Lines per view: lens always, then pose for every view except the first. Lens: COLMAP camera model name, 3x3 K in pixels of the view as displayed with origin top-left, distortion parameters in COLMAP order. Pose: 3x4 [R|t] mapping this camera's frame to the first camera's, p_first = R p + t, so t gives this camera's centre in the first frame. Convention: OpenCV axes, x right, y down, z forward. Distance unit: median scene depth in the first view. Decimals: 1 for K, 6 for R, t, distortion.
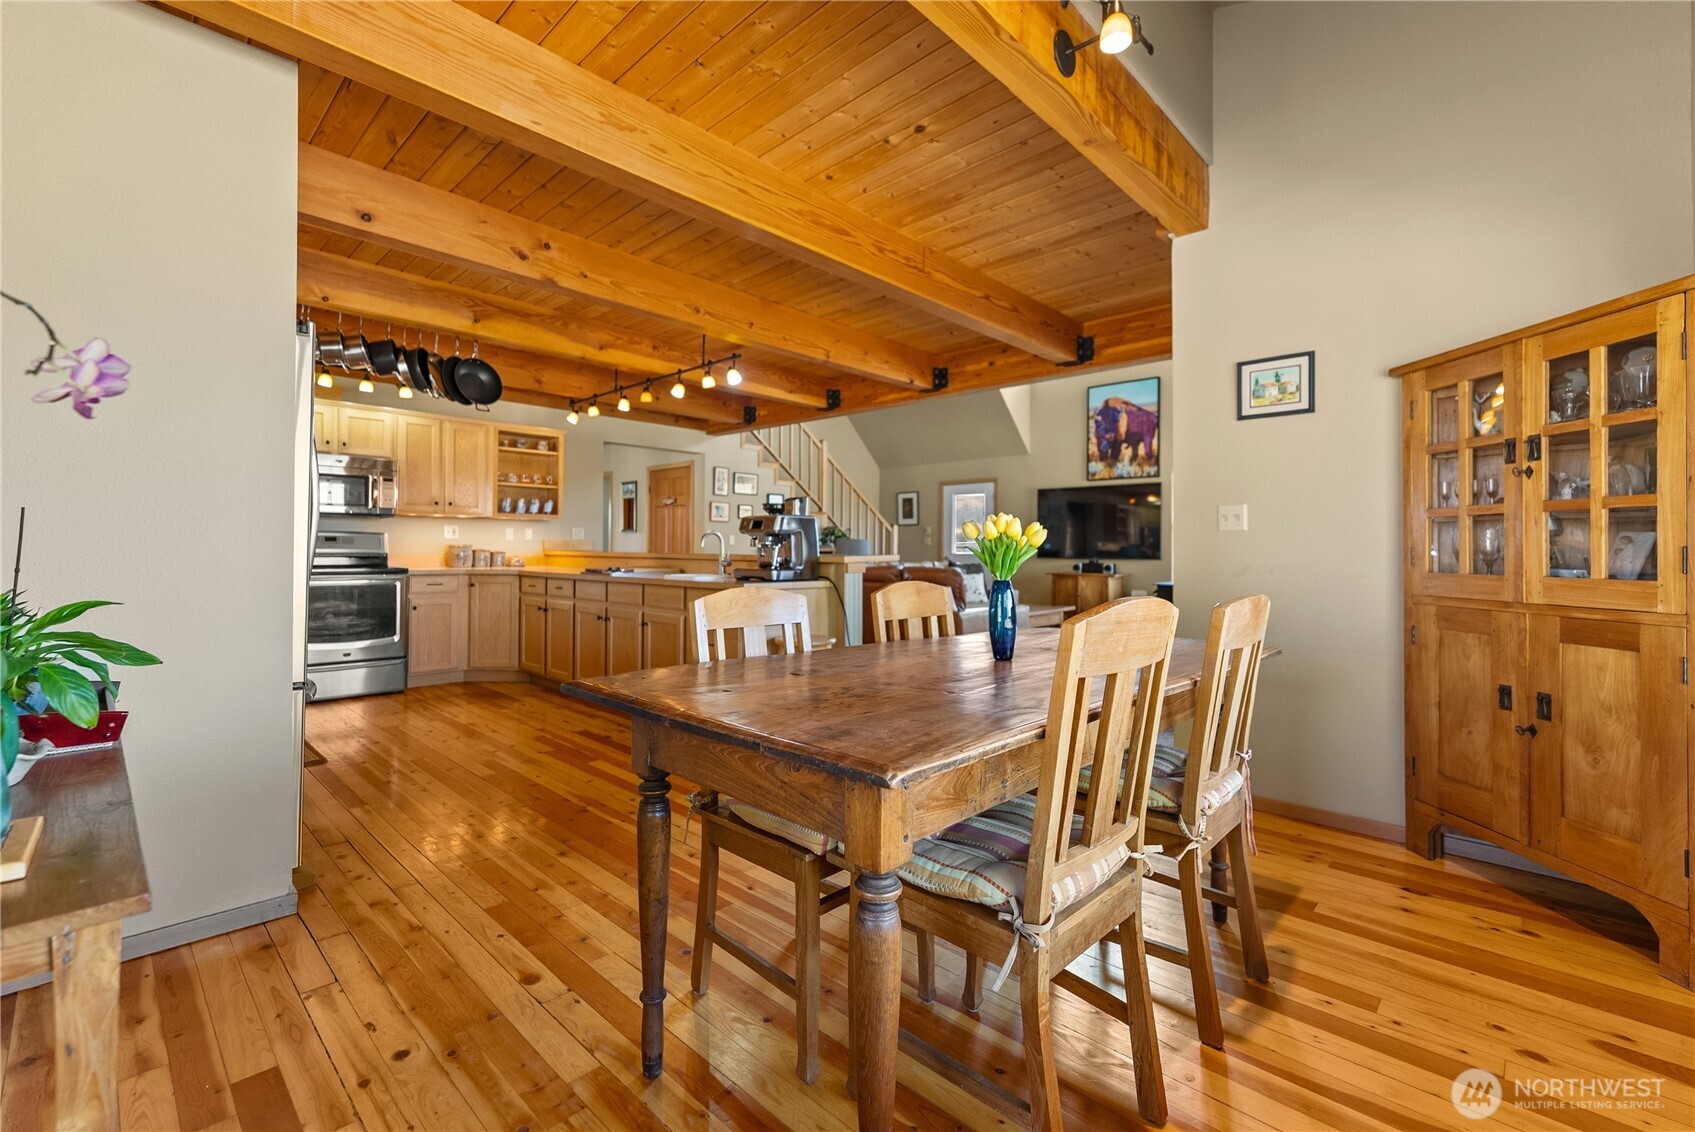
lens RADIAL K [[723.9, 0, 853.9], [0, 723.9, 543.8], [0, 0, 1]] dist [-0.000112, -0.000024]
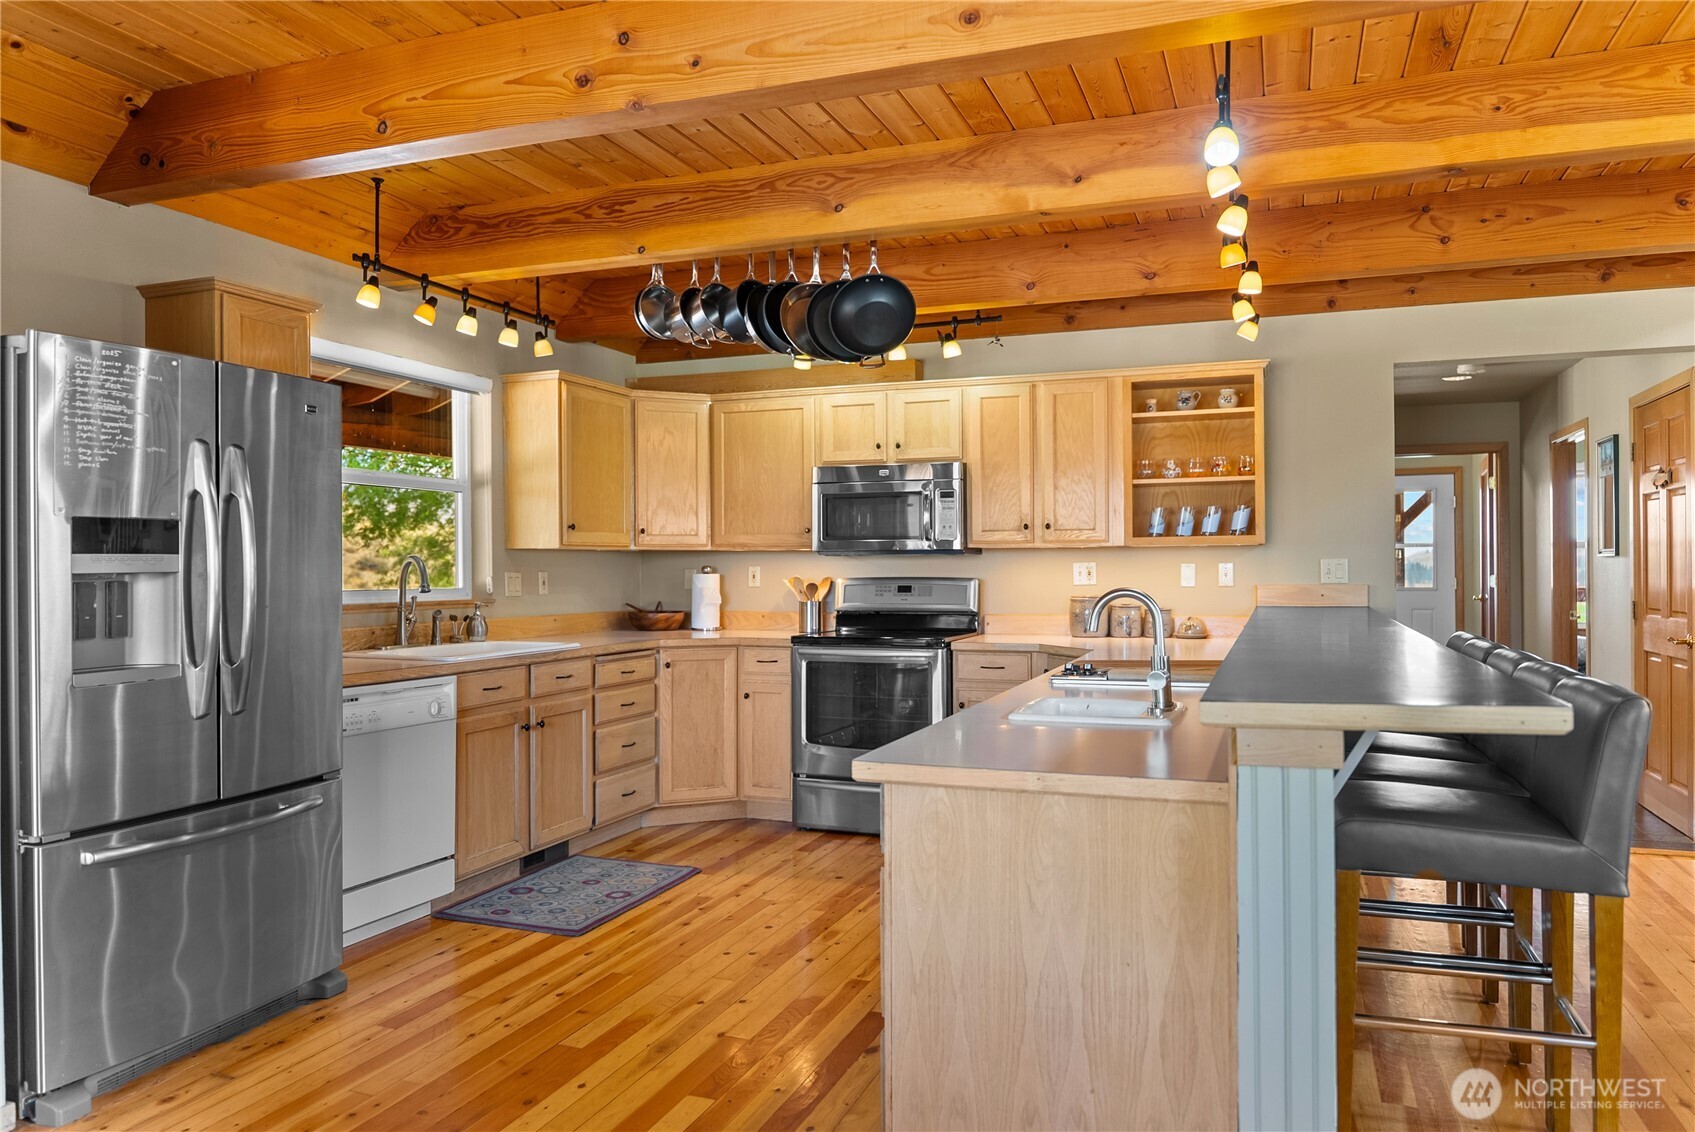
lens RADIAL K [[1163.2, 0, 847.5], [0, 1163.2, 566.0], [0, 0, 1]] dist [-0.008911, -0.006713]
pose [[0.385654, -0.010459, -0.922584, 0.236816], [0.016596, 0.999853, -0.004398, -0.023207], [0.922494, -0.013615, 0.385771, 0.515364]]
